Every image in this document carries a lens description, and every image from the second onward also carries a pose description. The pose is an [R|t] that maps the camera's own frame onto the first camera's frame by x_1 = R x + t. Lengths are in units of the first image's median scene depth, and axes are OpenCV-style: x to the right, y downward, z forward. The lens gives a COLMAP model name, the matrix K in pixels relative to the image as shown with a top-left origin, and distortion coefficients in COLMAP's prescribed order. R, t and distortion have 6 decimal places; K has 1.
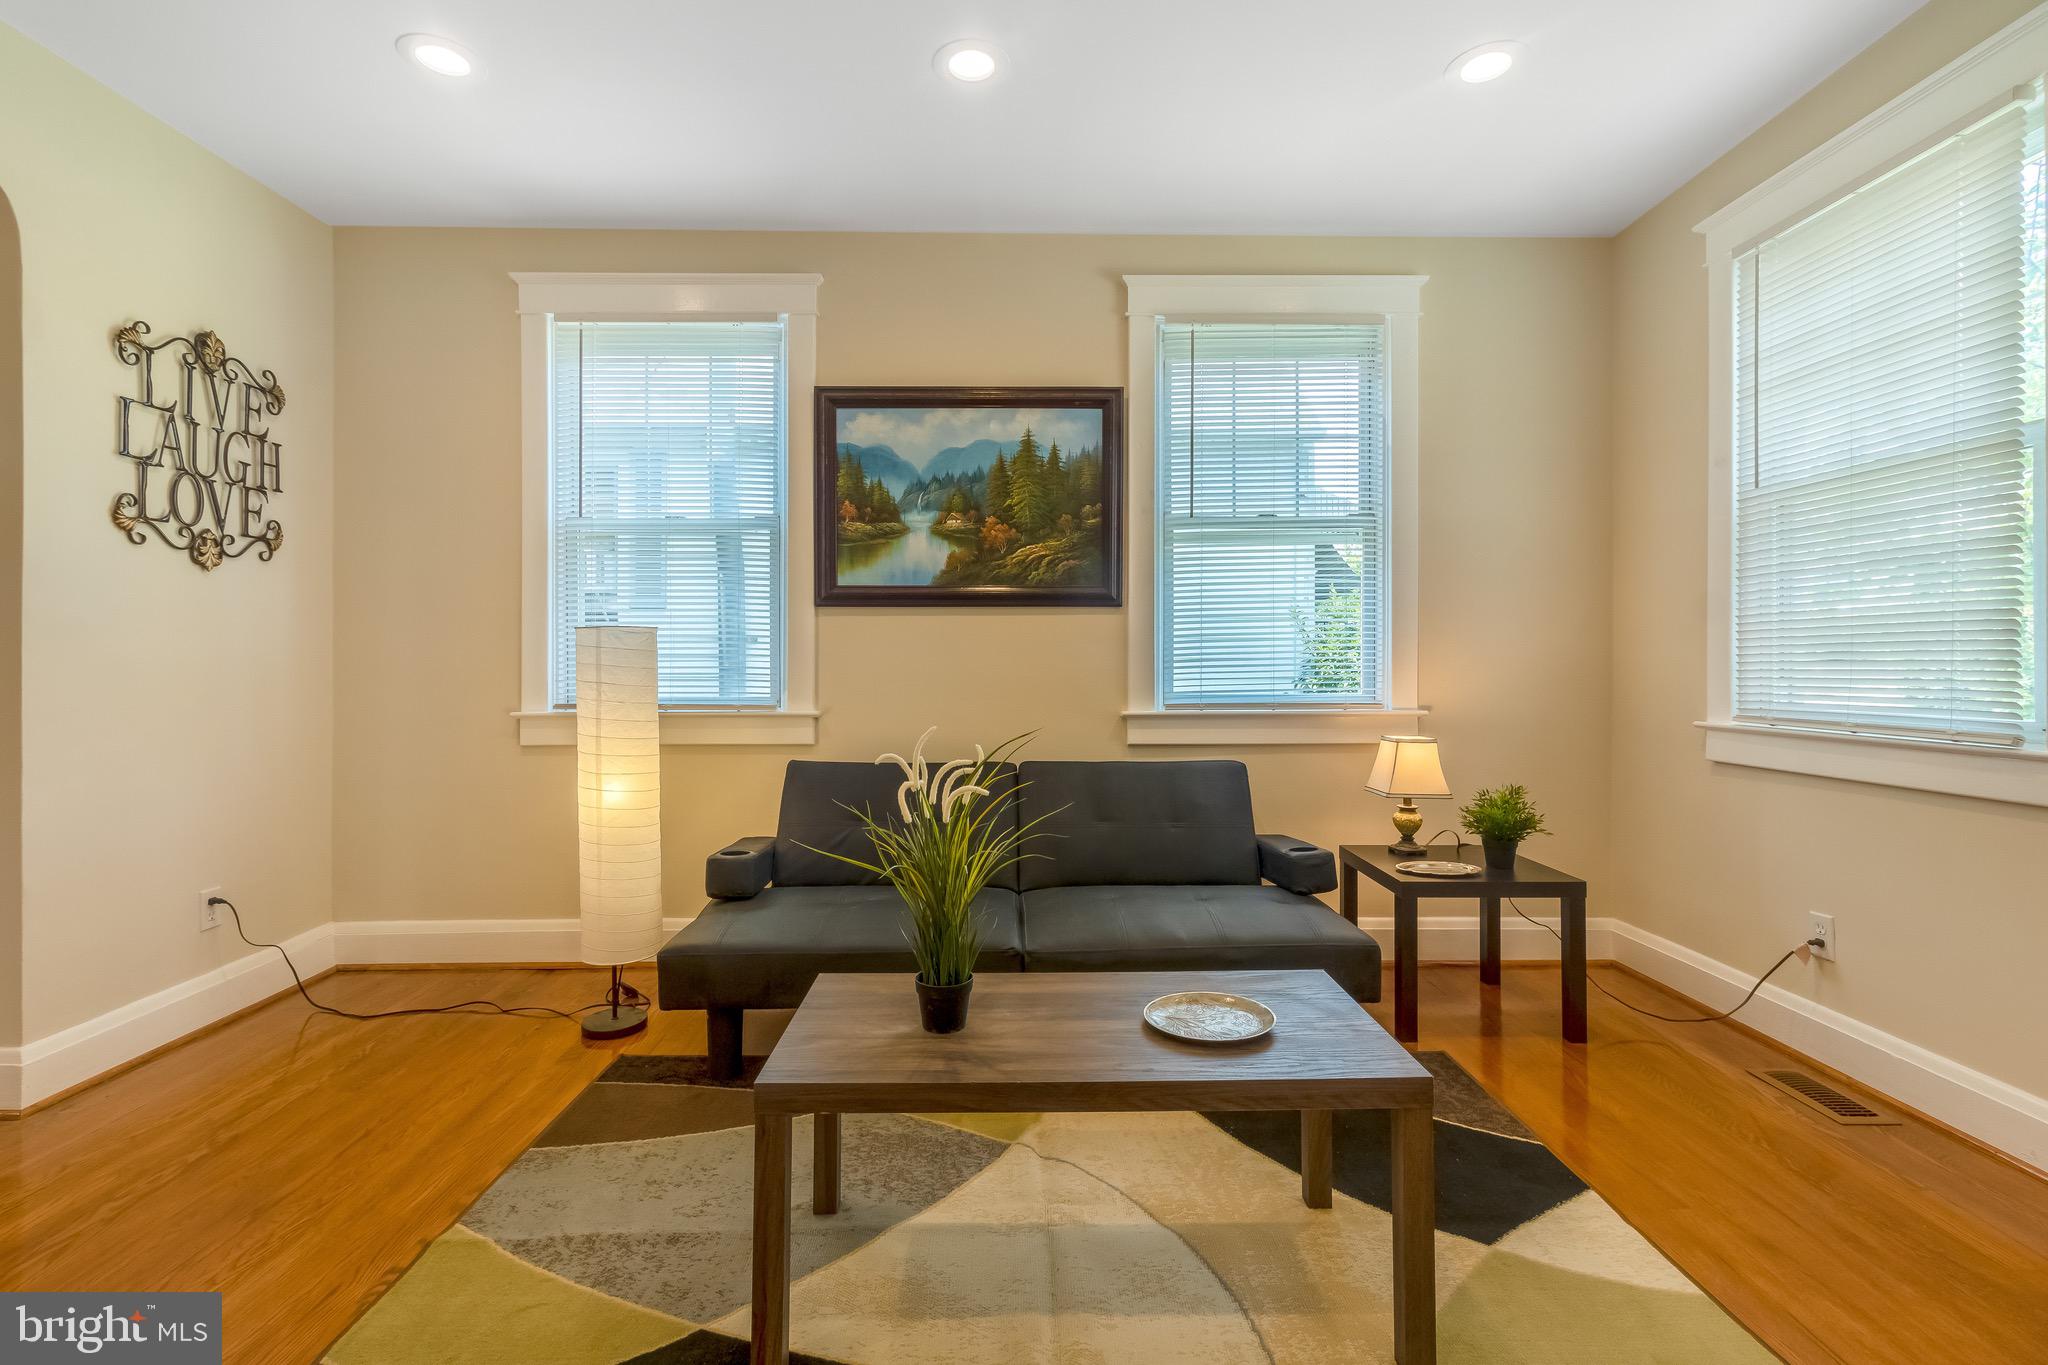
lens RADIAL K [[944.1, 0, 1021.9], [0, 944.1, 647.0], [0, 0, 1]] dist [0.003856, 0.000594]
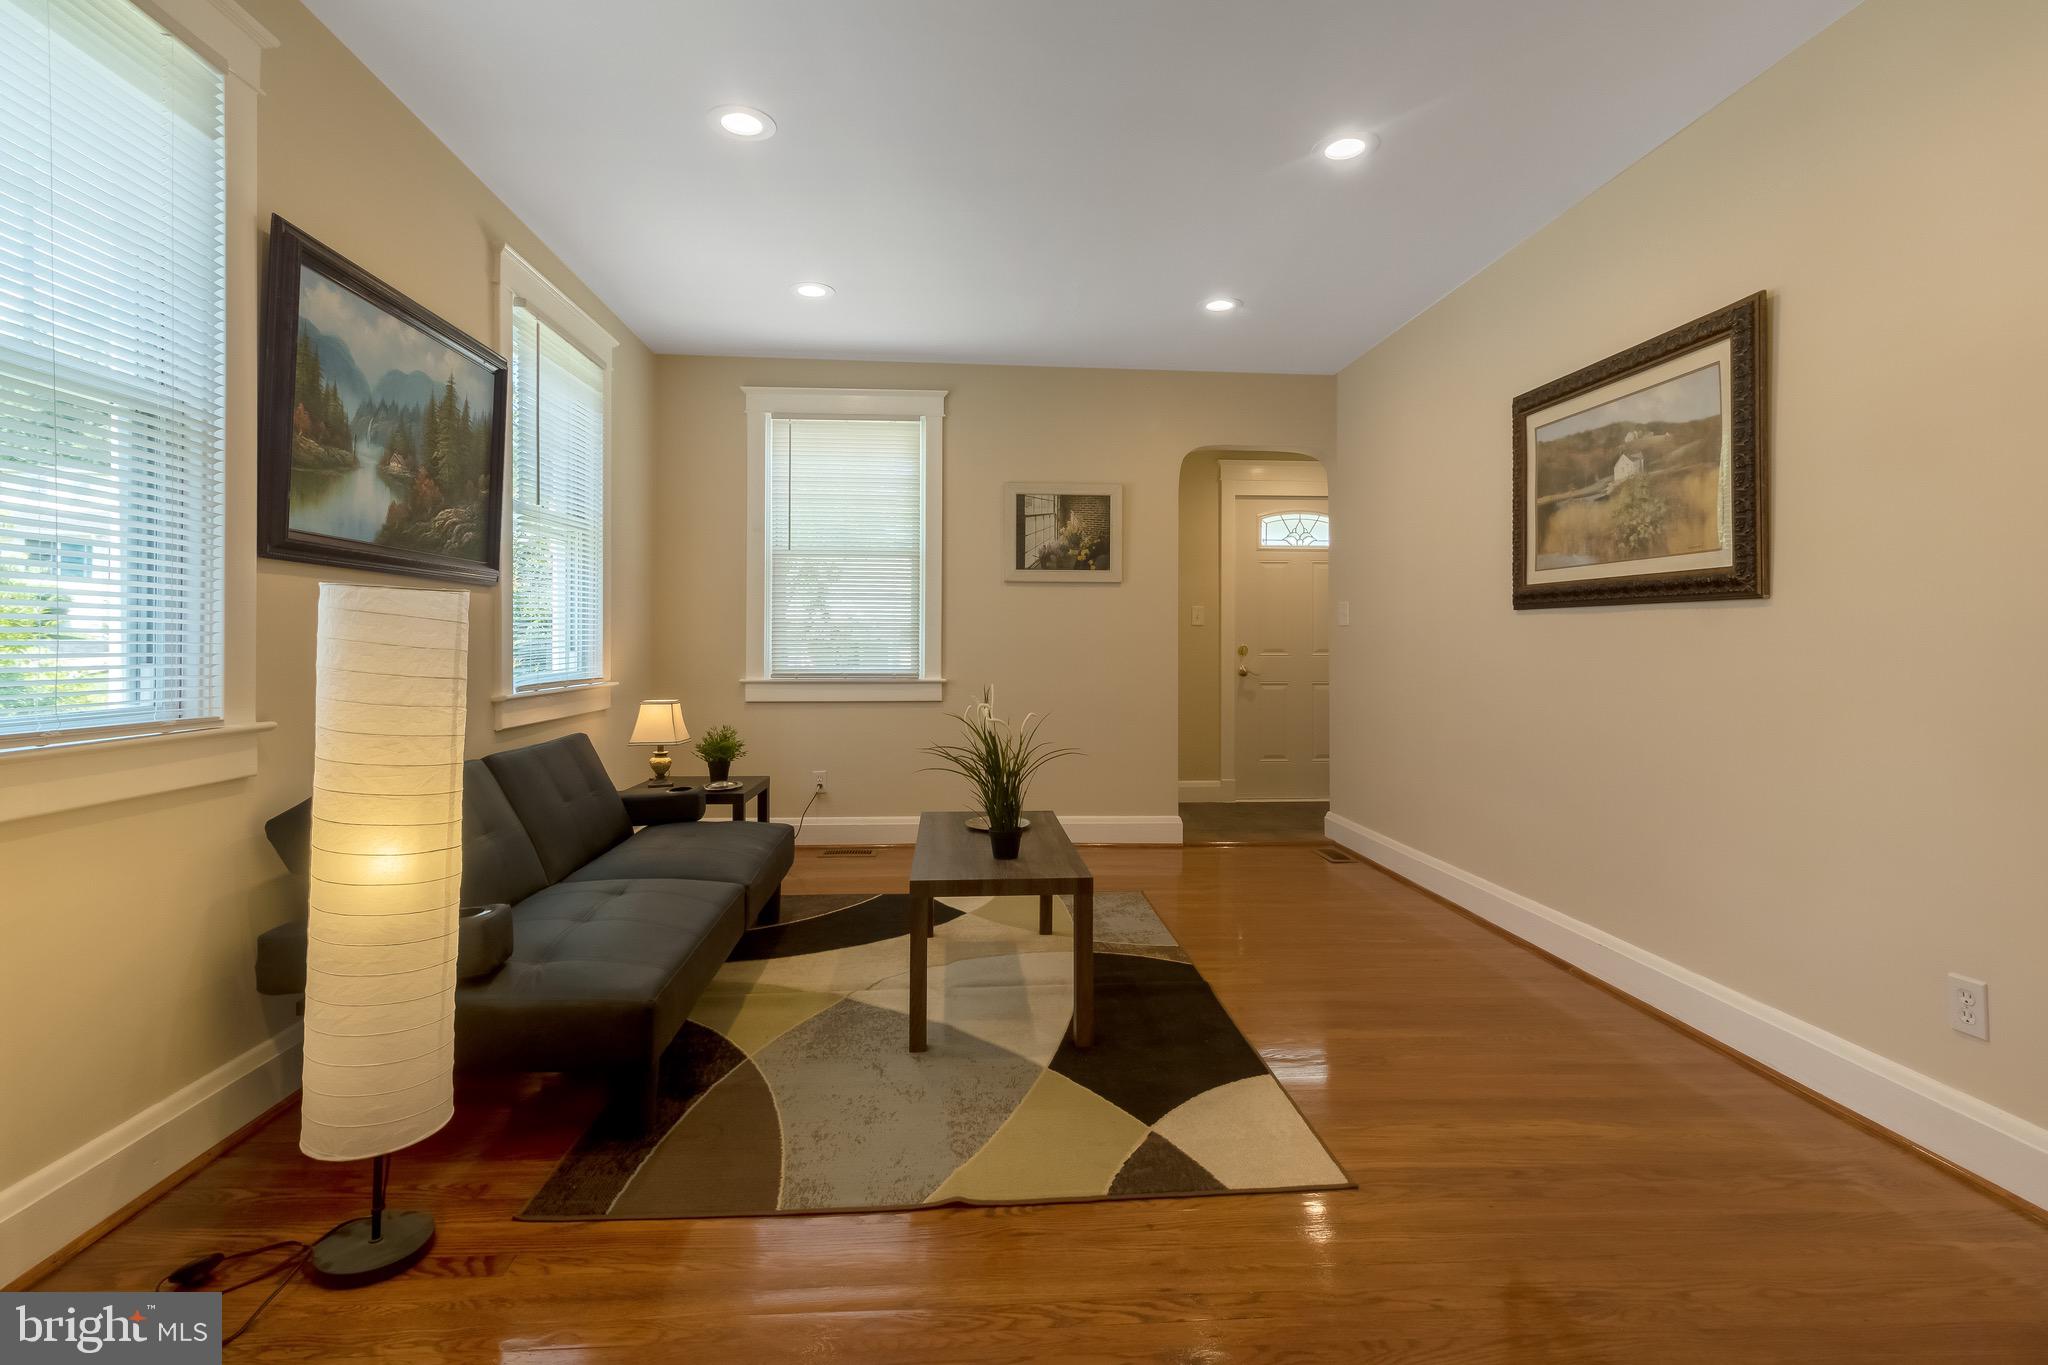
lens RADIAL K [[946.4, 0, 1017.5], [0, 946.4, 626.8], [0, 0, 1]] dist [0.001101, 0.000557]
pose [[-0.054960, 0.018375, 0.998319, -0.956019], [-0.018430, 0.999642, -0.019414, 0.007663], [-0.998318, -0.019466, -0.054602, 0.571058]]
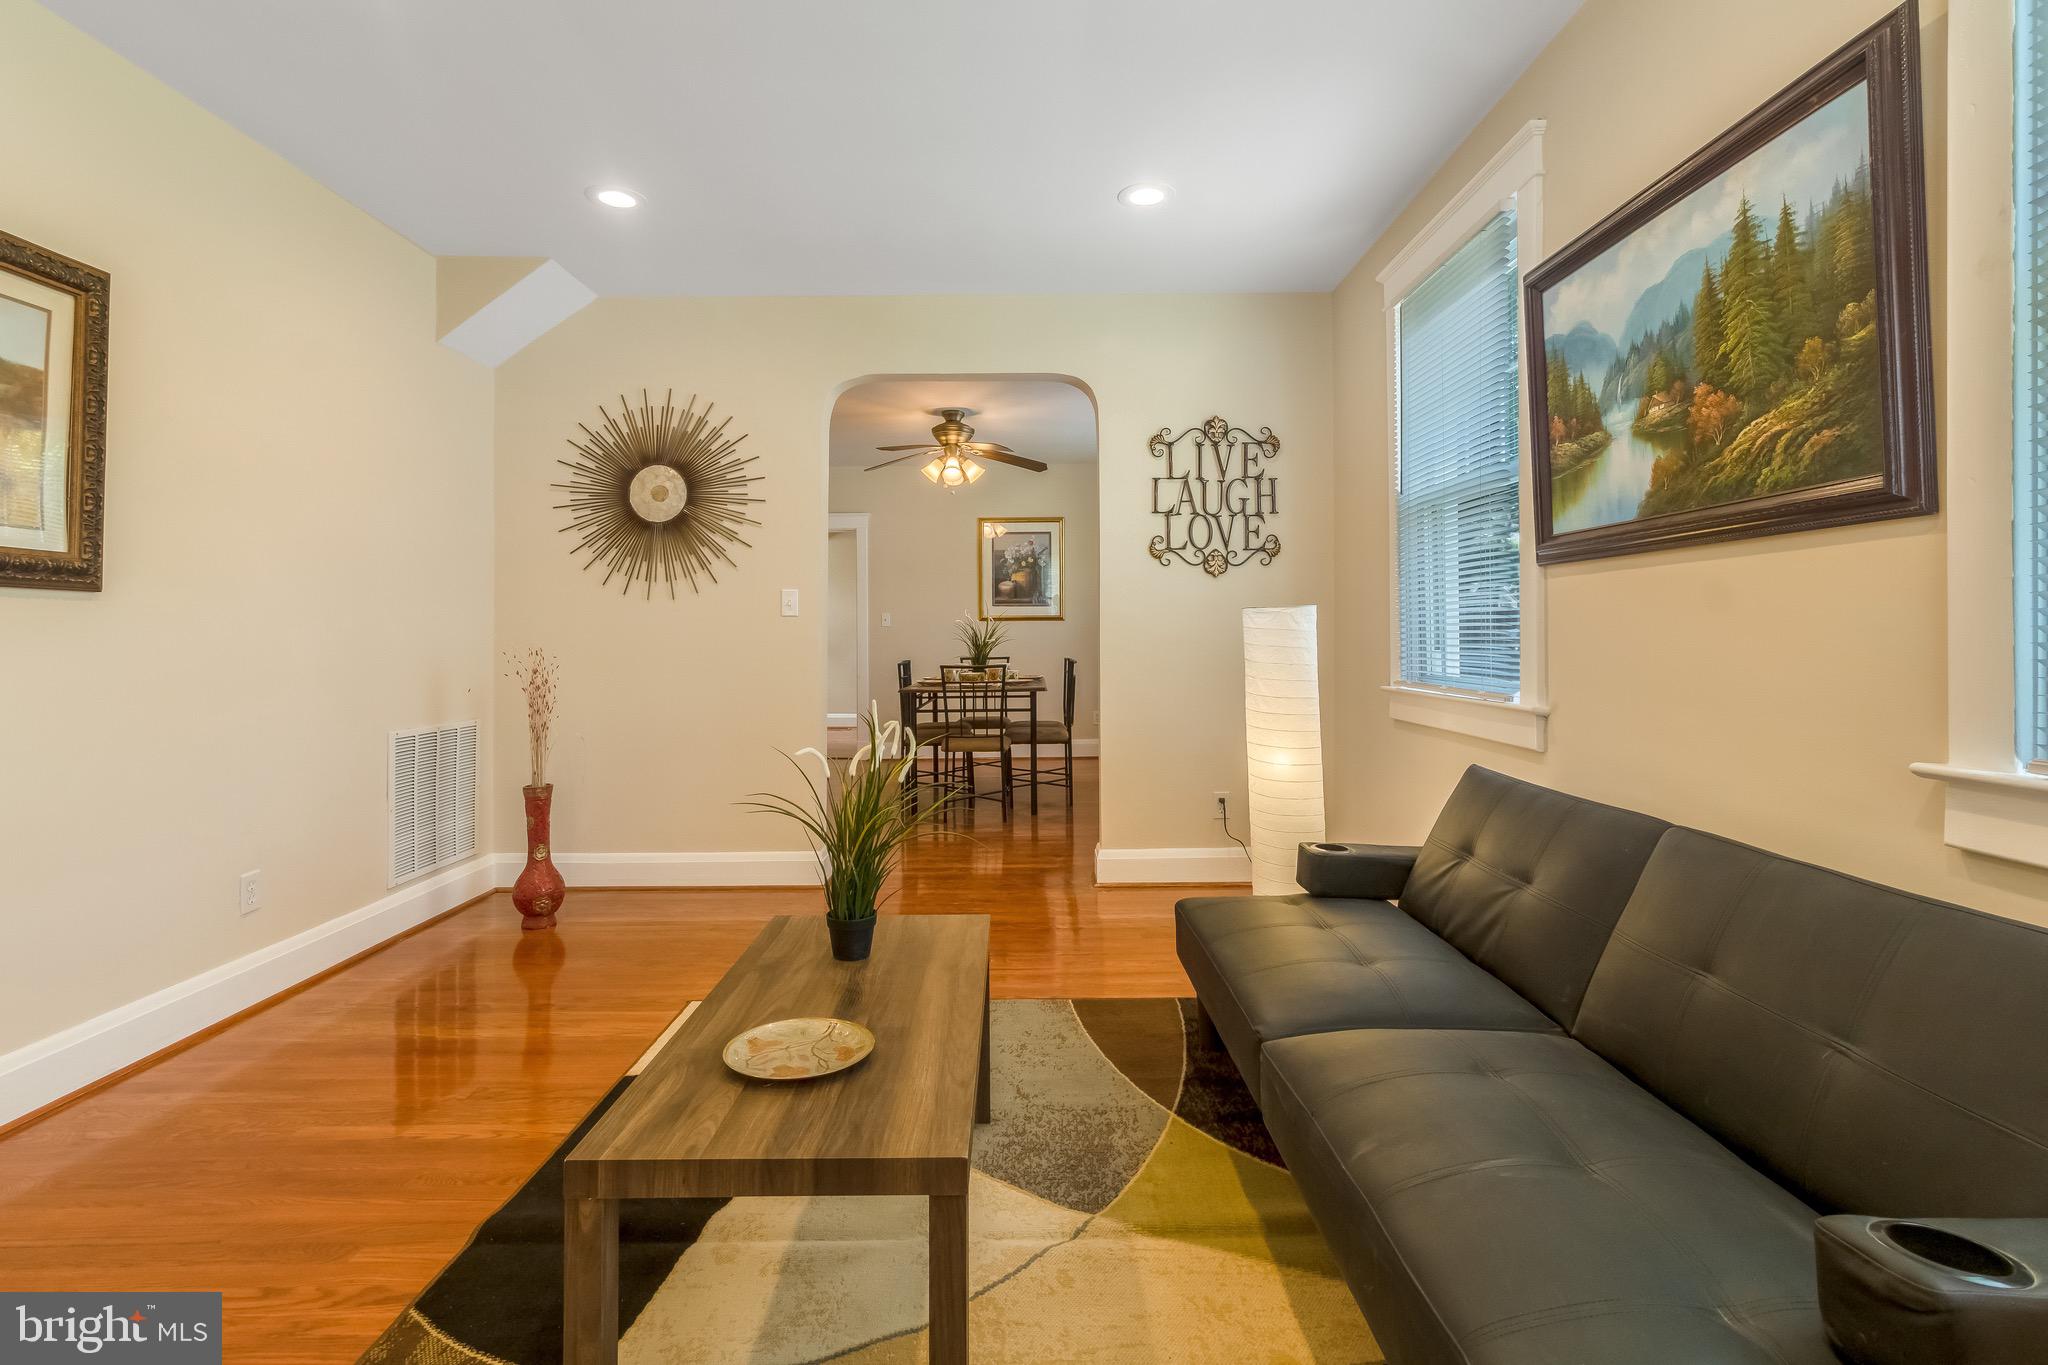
lens RADIAL K [[946.4, 0, 1017.5], [0, 946.4, 626.8], [0, 0, 1]] dist [0.001101, 0.000557]
pose [[-0.014905, -0.008261, -0.999855, 0.582991], [0.018348, 0.999795, -0.008534, 0.004129], [0.999721, -0.018472, -0.014750, 0.650194]]
